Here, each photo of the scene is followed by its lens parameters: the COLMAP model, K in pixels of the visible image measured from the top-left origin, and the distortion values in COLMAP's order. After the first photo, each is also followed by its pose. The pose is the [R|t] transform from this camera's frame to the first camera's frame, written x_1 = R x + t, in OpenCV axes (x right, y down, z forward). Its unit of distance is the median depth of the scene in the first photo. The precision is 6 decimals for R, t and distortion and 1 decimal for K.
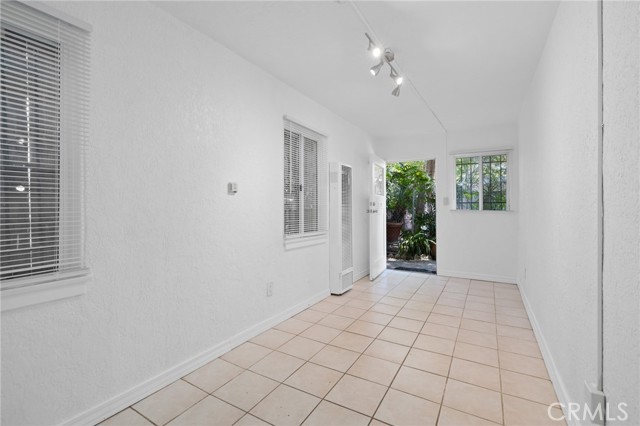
lens RADIAL K [[278.5, 0, 320.0], [0, 278.5, 213.0], [0, 0, 1]] dist [0.000710, 0.000059]
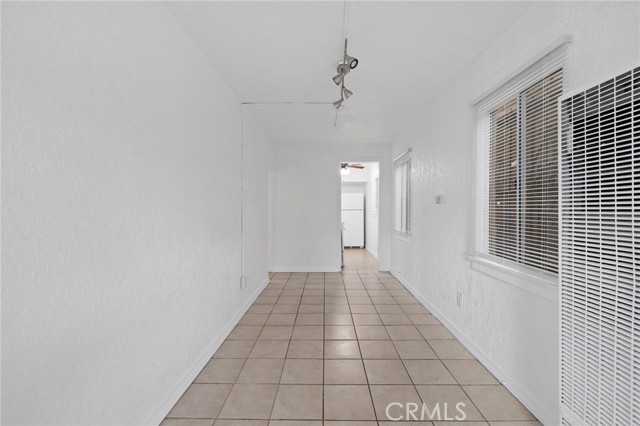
lens RADIAL K [[268.7, 0, 319.8], [0, 268.7, 208.0], [0, 0, 1]] dist [0.001769, 0.000166]
pose [[-0.869225, 0.021136, -0.493965, 0.727627], [0.016670, 0.999771, 0.013445, -0.056240], [0.494135, 0.003453, -0.869378, 1.667172]]
